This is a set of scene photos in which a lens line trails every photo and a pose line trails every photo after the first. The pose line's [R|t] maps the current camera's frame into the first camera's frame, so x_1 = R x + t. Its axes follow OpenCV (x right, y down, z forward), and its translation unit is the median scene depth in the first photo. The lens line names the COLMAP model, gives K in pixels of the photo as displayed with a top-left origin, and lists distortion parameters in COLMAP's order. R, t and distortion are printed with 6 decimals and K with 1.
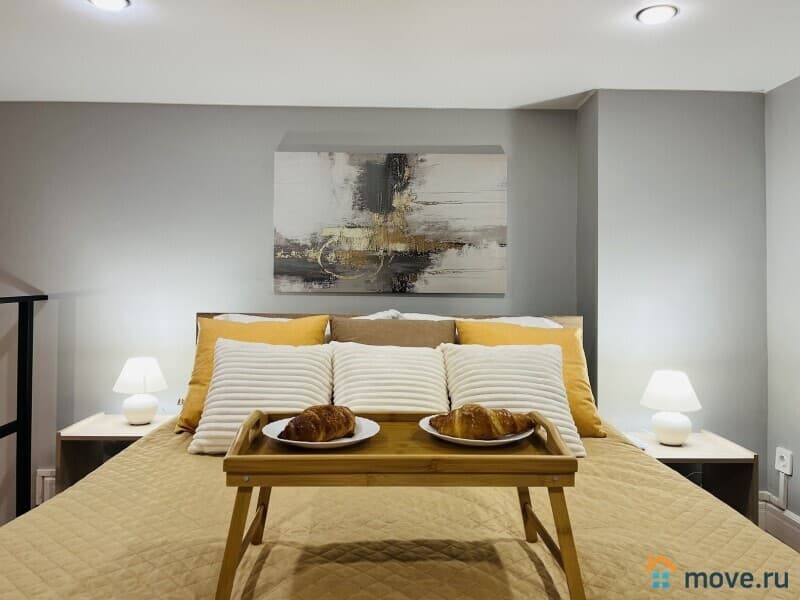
lens RADIAL K [[623.7, 0, 403.6], [0, 623.7, 274.6], [0, 0, 1]] dist [0.031434, -0.018468]
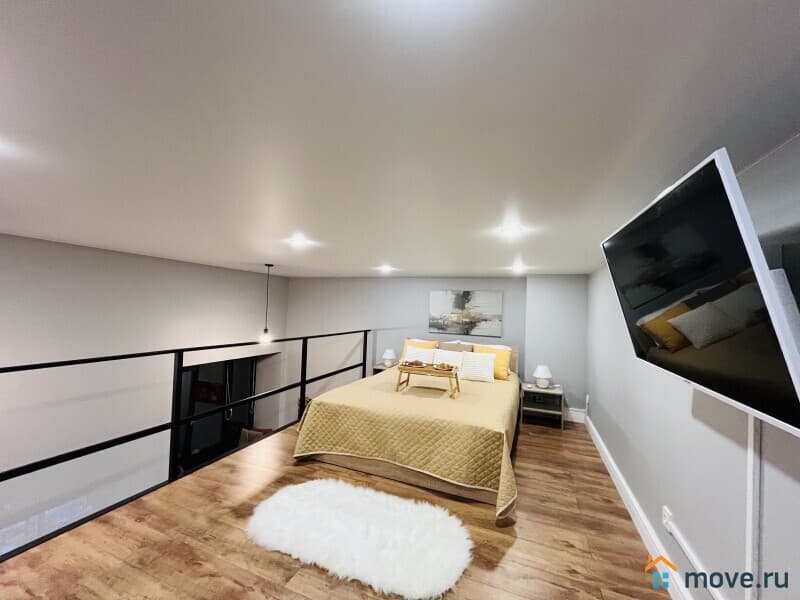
lens RADIAL K [[325.1, 0, 398.7], [0, 325.1, 303.0], [0, 0, 1]] dist [-0.001568, -0.000459]
pose [[0.916450, 0.018720, -0.399711, 0.373581], [-0.026332, 0.999561, -0.013559, -0.110764], [0.399282, 0.022951, 0.916541, -0.739339]]
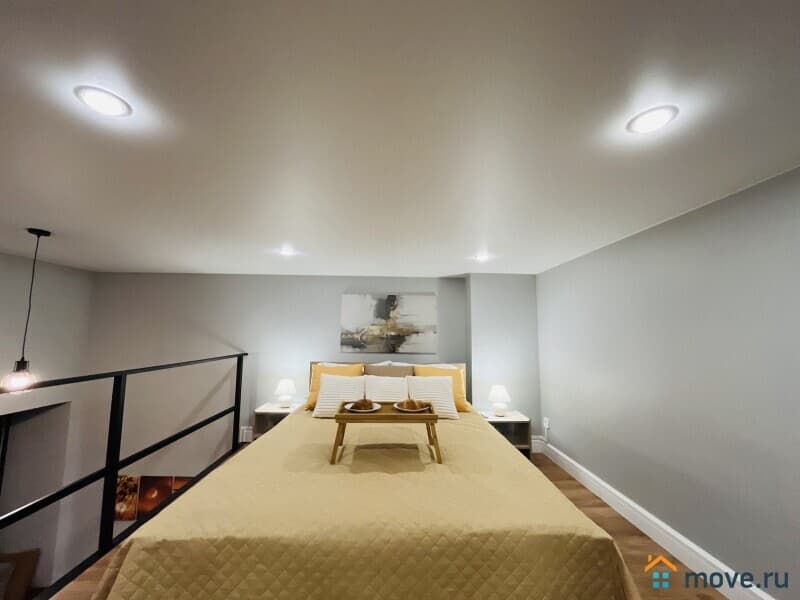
lens RADIAL K [[325.1, 0, 401.4], [0, 325.1, 299.7], [0, 0, 1]] dist [-0.001568, -0.000459]
pose [[0.999982, 0.003249, 0.004945, 0.023568], [-0.002754, 0.995279, -0.097014, -0.057446], [-0.005237, 0.096999, 0.995271, -0.298404]]
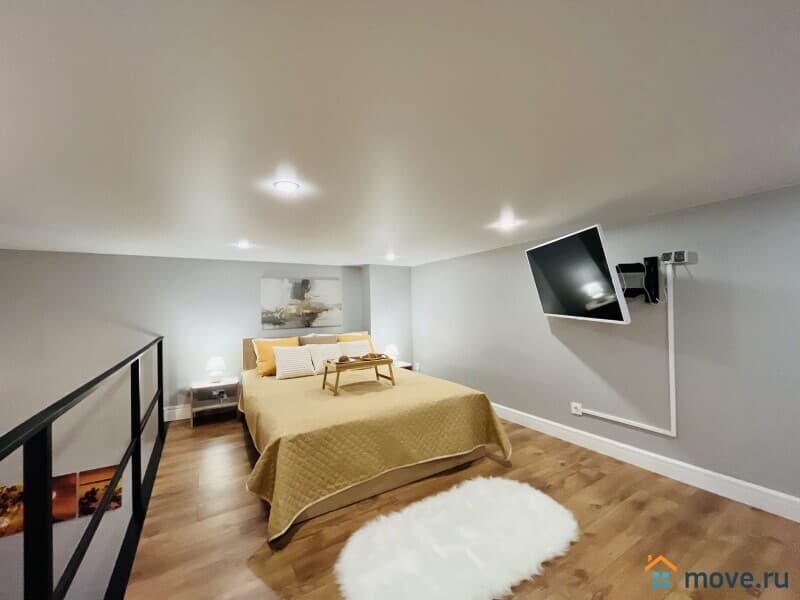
lens RADIAL K [[325.1, 0, 398.9], [0, 325.1, 291.8], [0, 0, 1]] dist [-0.001568, -0.000459]
pose [[0.869733, -0.007427, 0.493467, -0.427572], [0.026082, 0.999181, -0.030931, -0.085503], [-0.492833, 0.039773, 0.869214, -0.612699]]
